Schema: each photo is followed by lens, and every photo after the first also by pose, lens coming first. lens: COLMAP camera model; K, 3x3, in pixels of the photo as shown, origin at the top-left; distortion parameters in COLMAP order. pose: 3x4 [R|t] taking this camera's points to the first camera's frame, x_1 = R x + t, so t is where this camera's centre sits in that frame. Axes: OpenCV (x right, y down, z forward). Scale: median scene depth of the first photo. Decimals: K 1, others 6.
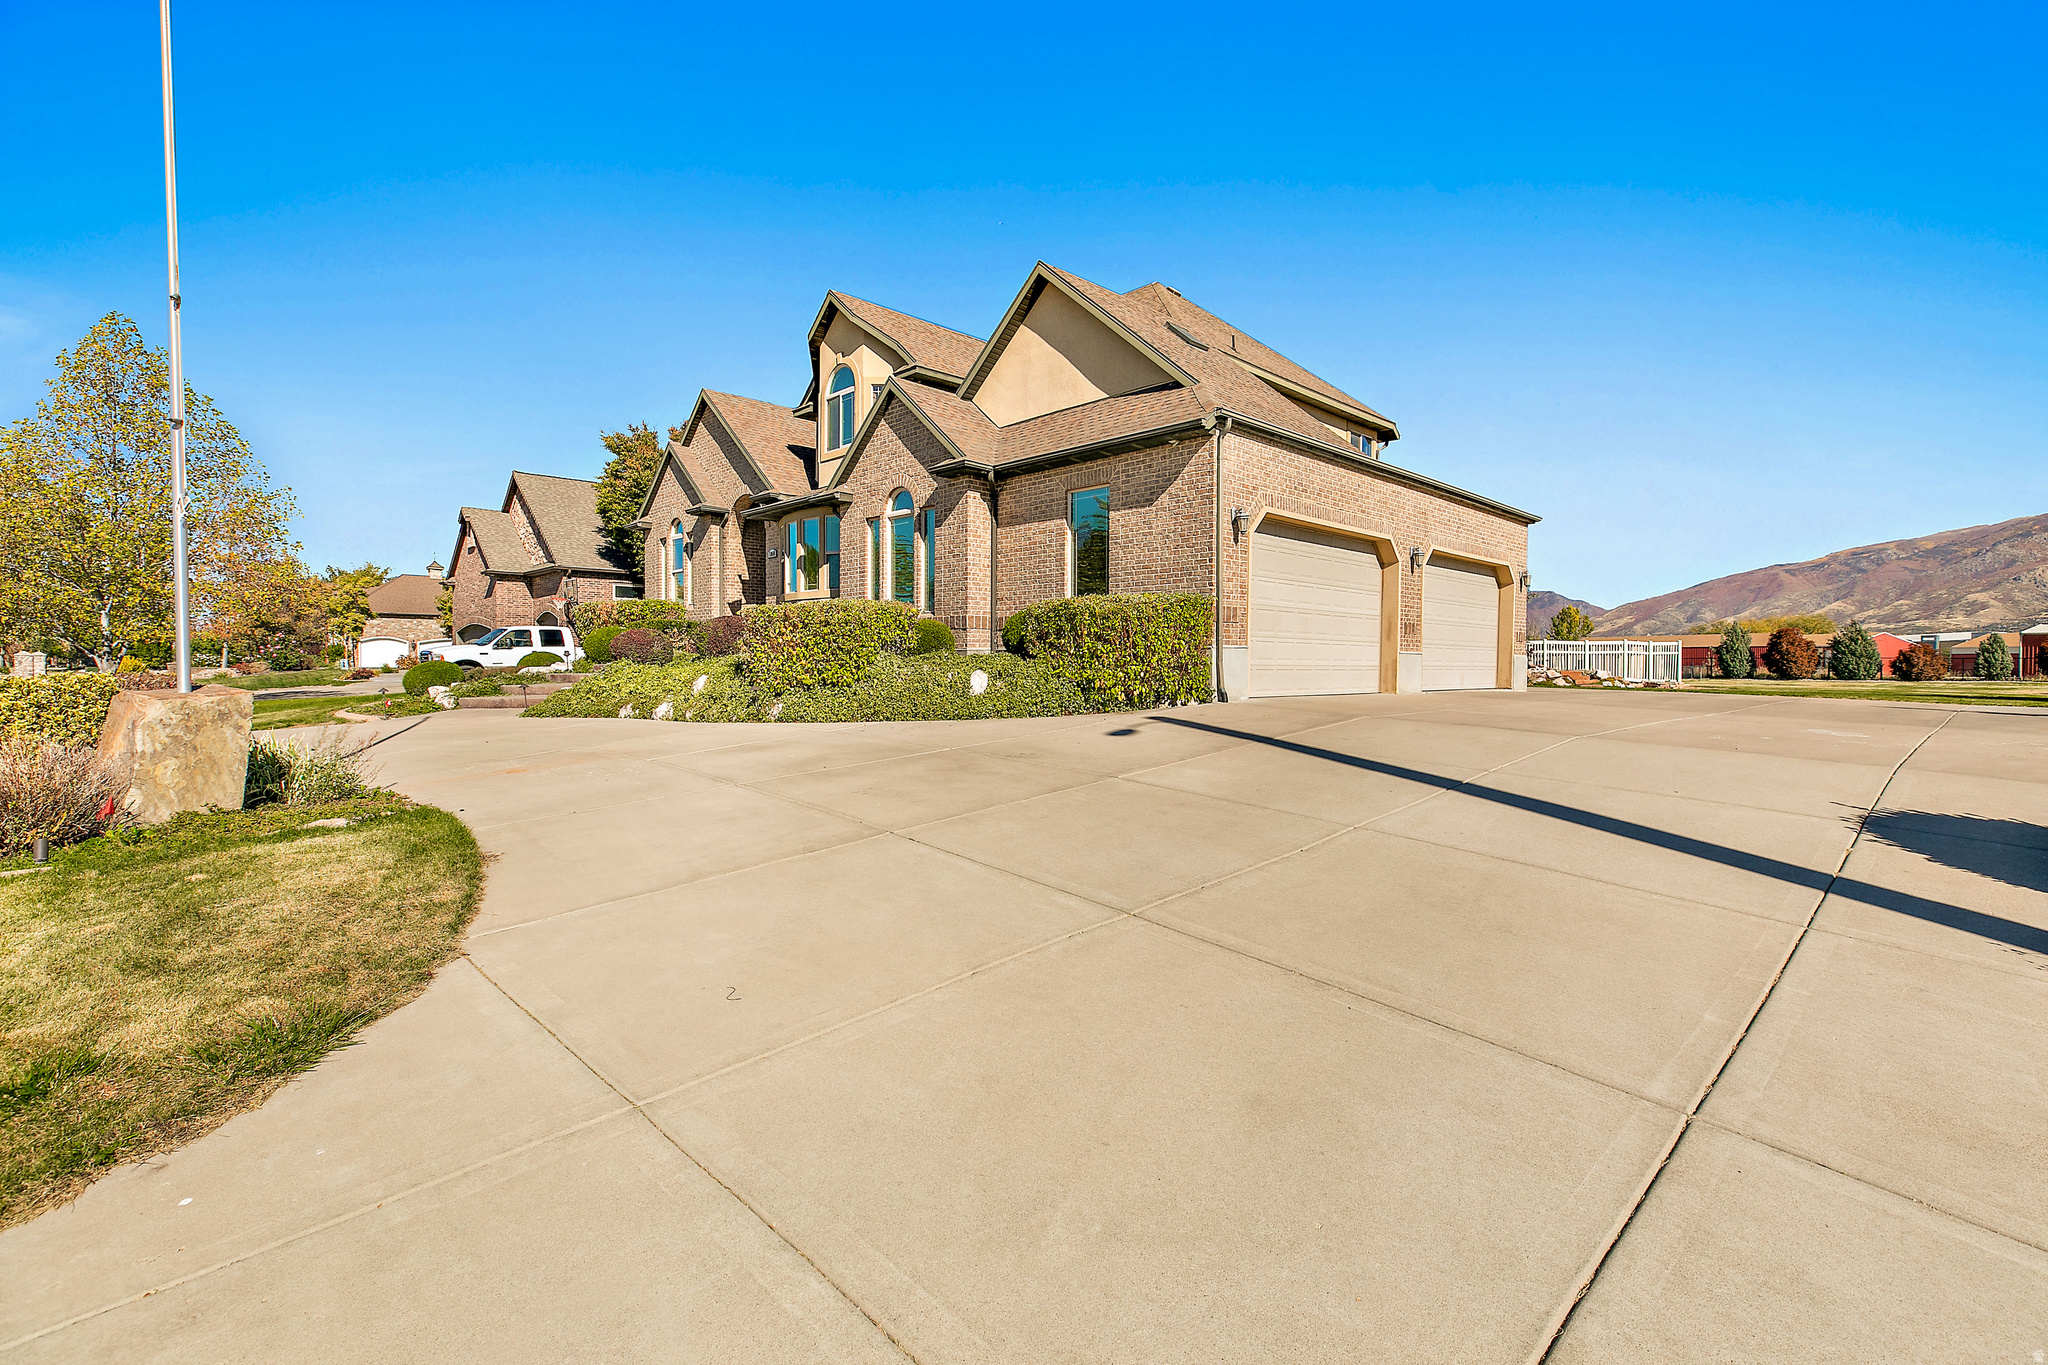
lens RADIAL K [[948.5, 0, 1029.4], [0, 948.5, 687.5], [0, 0, 1]] dist [0.010587, 0.000853]
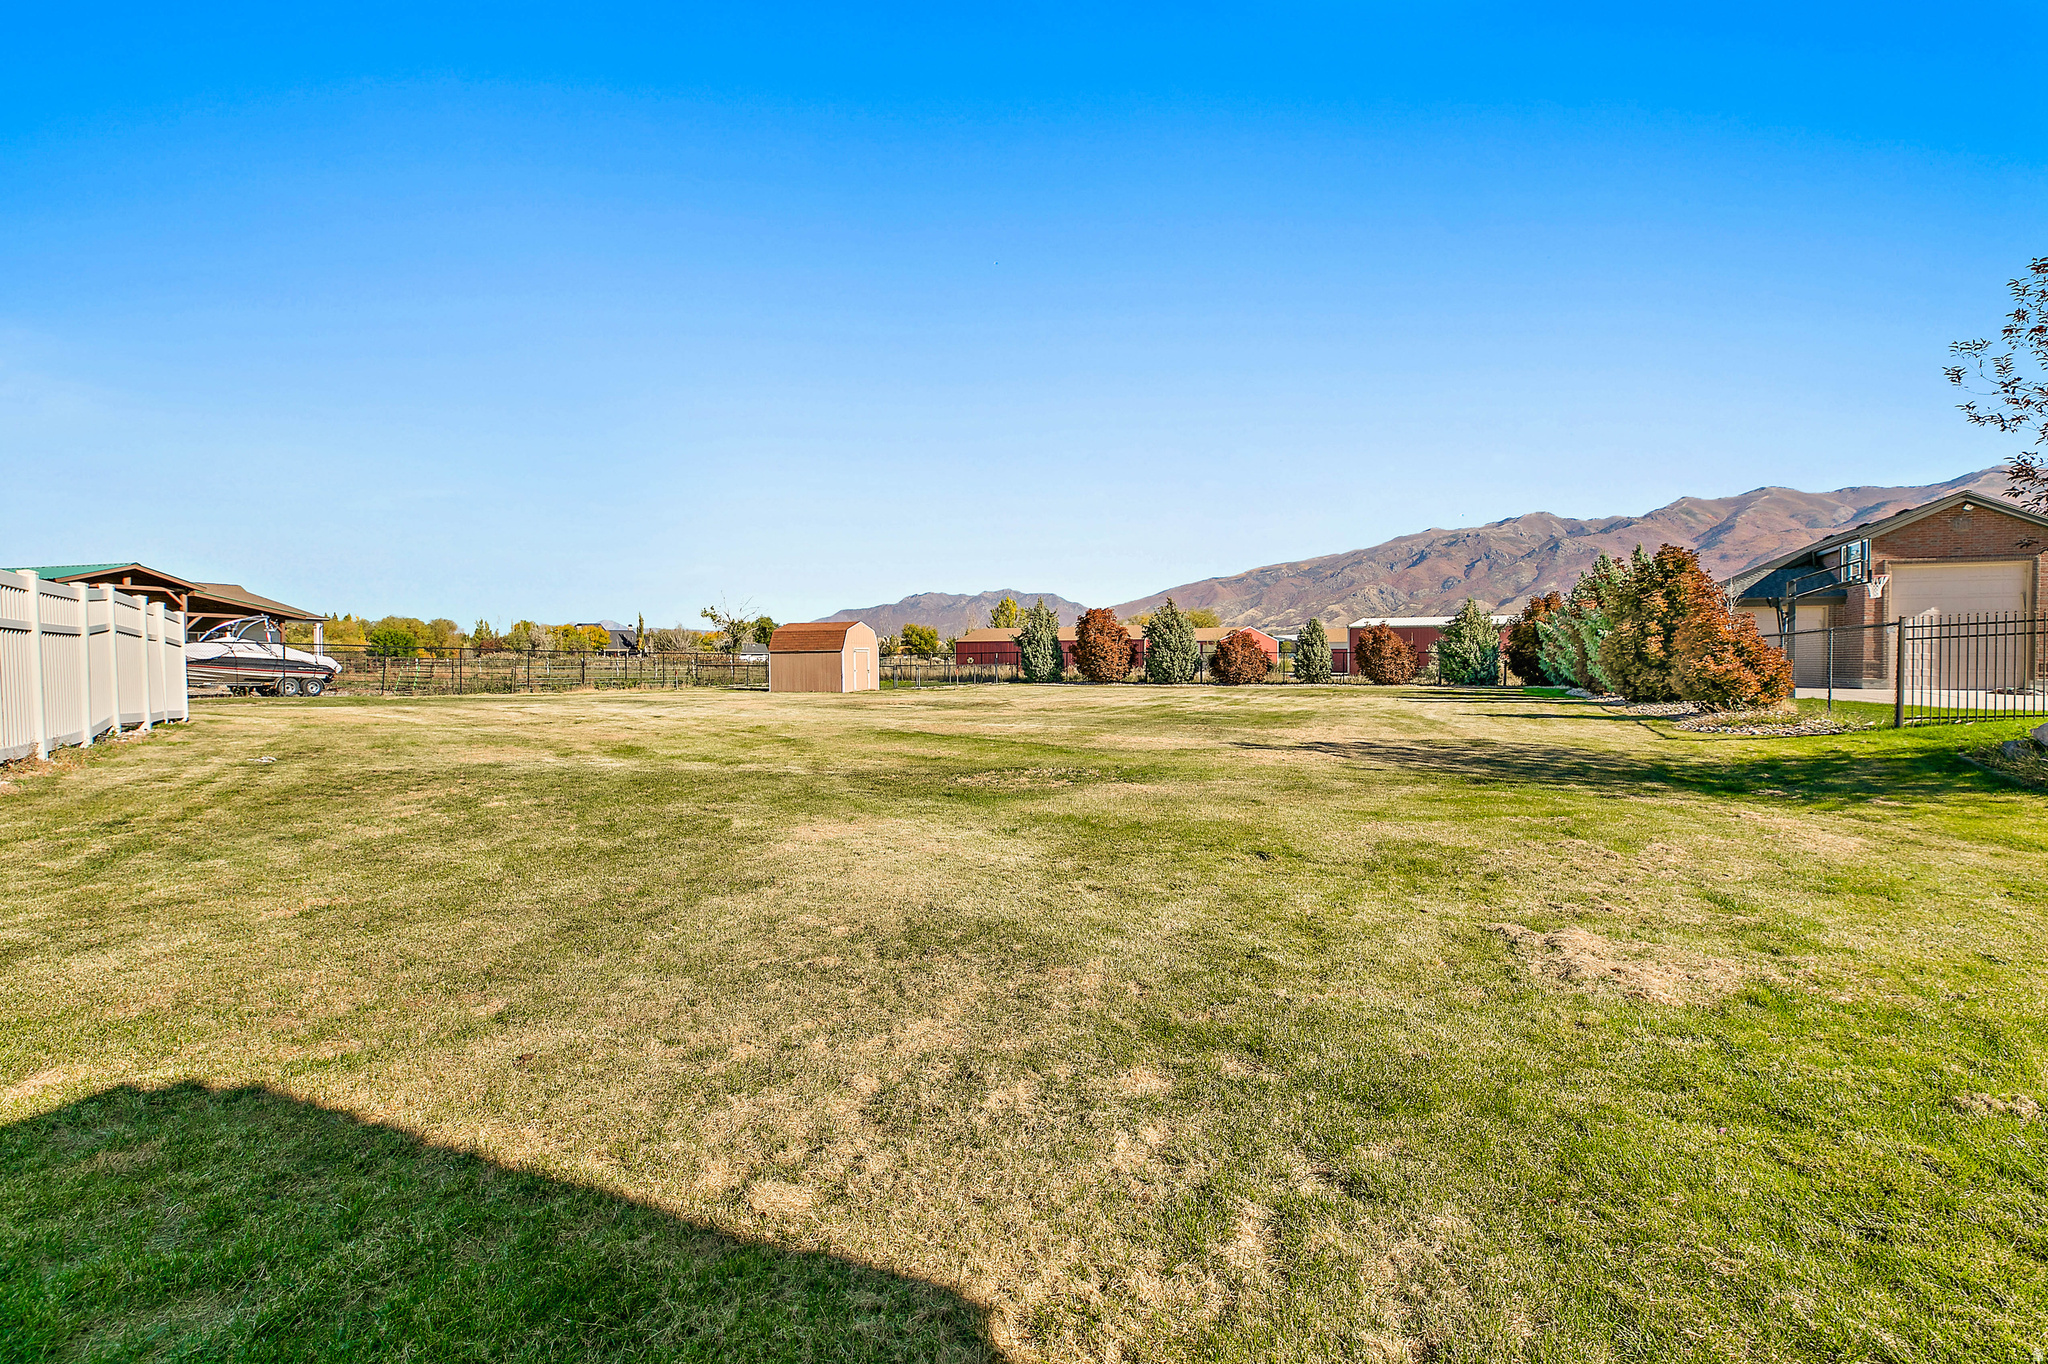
lens RADIAL K [[948.5, 0, 1038.5], [0, 948.5, 692.2], [0, 0, 1]] dist [0.010587, 0.000853]
pose [[0.888415, -0.018416, 0.458672, 0.256814], [0.014083, 0.999818, 0.012866, -0.006860], [-0.458825, -0.004970, 0.888513, 0.239289]]
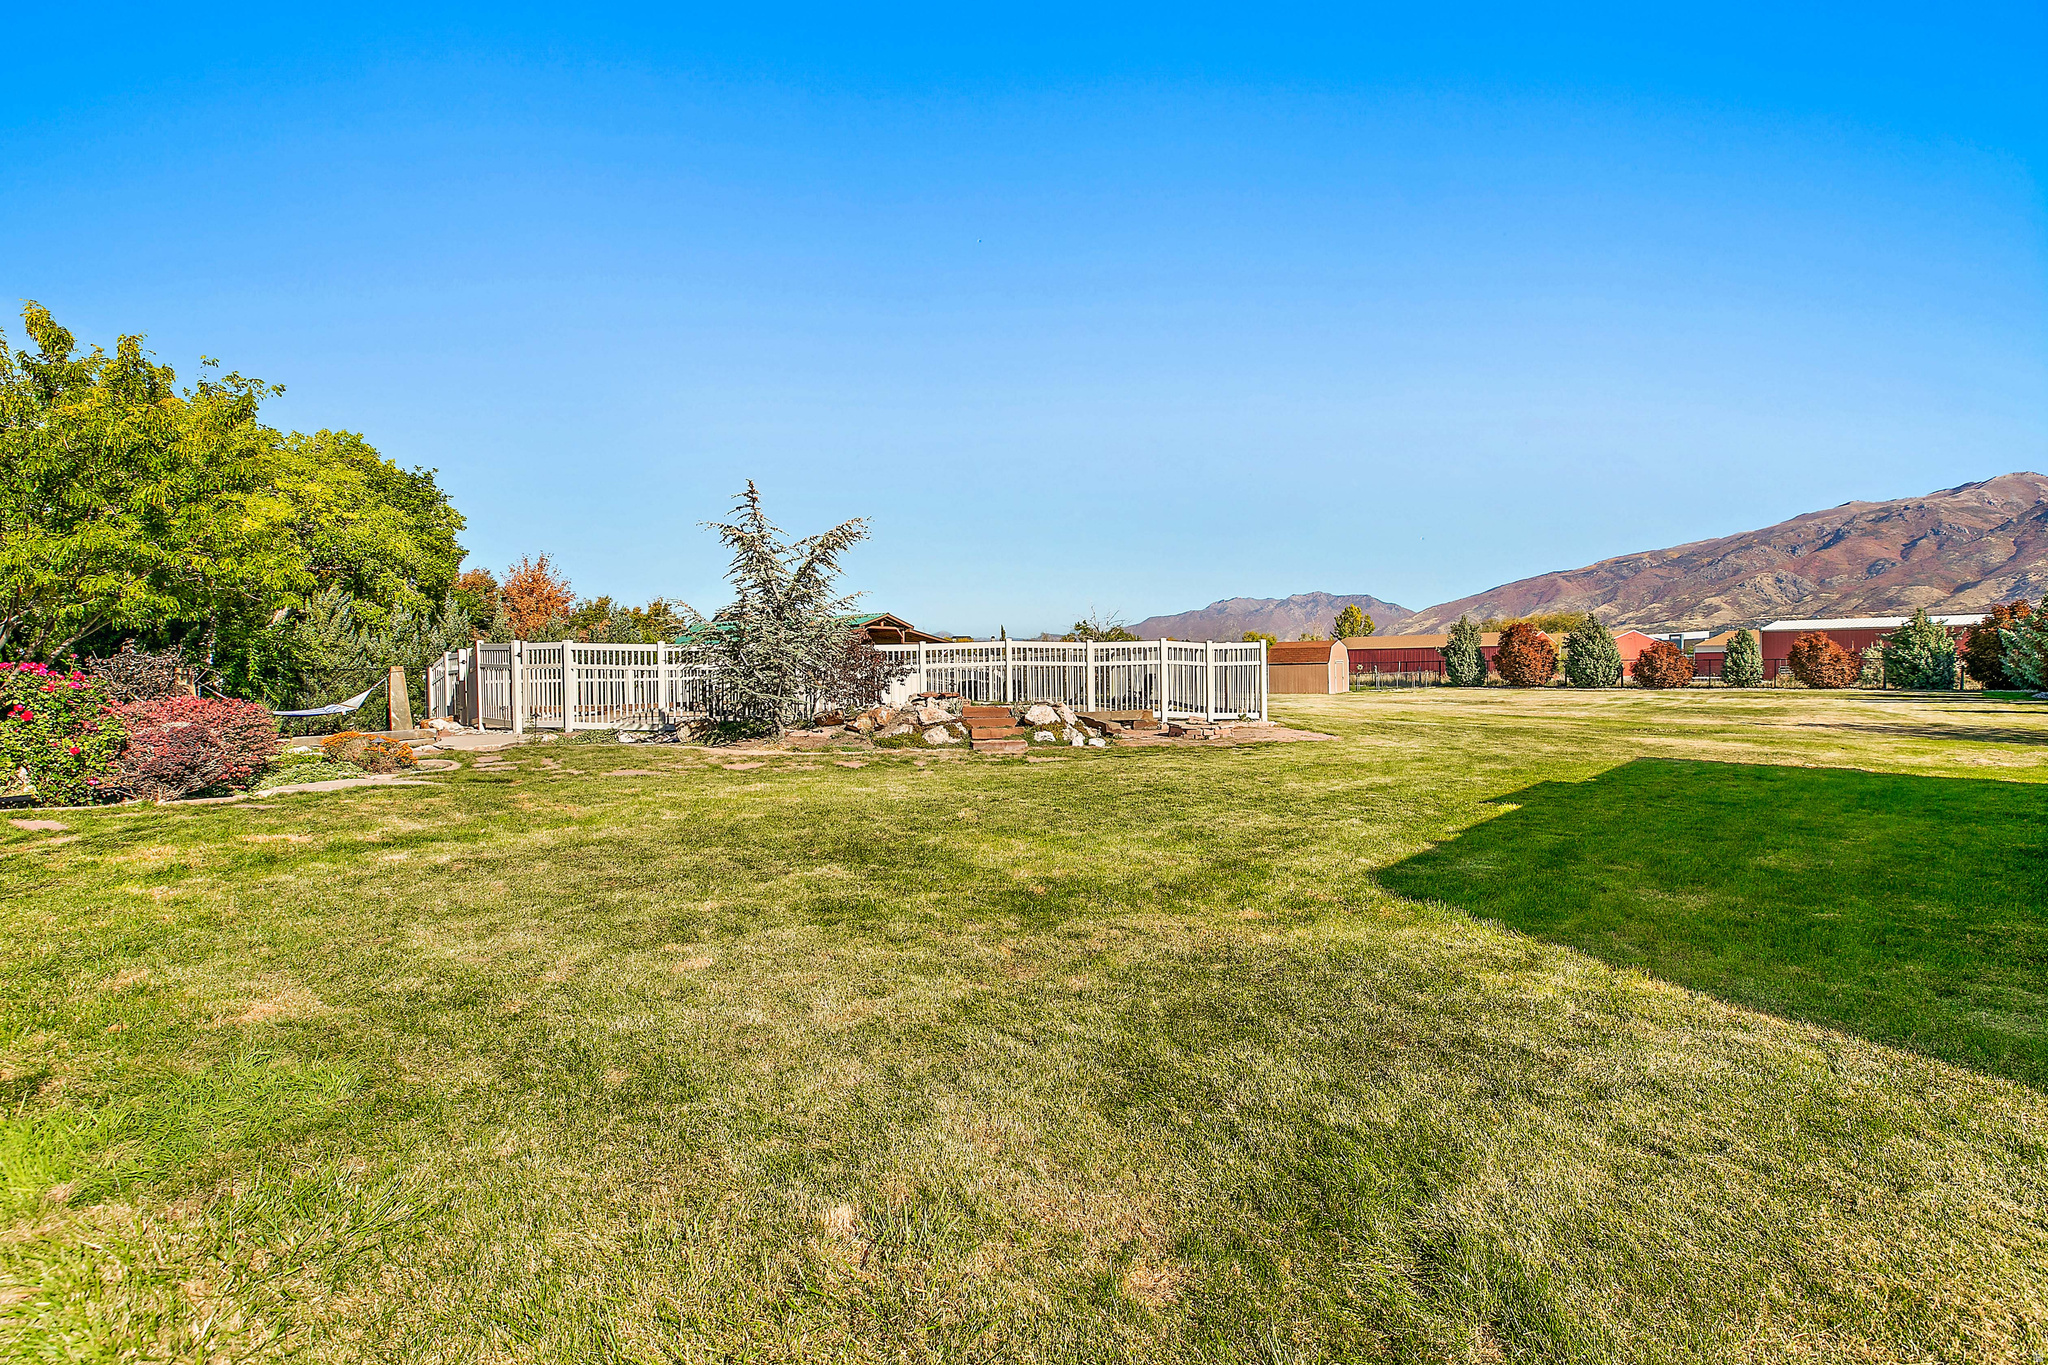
lens RADIAL K [[948.5, 0, 1041.8], [0, 948.5, 685.2], [0, 0, 1]] dist [0.010587, 0.000853]
pose [[0.986143, -0.013120, 0.165380, 0.154505], [0.014010, 0.999893, -0.004212, -0.007447], [-0.165307, 0.006471, 0.986221, 0.162394]]
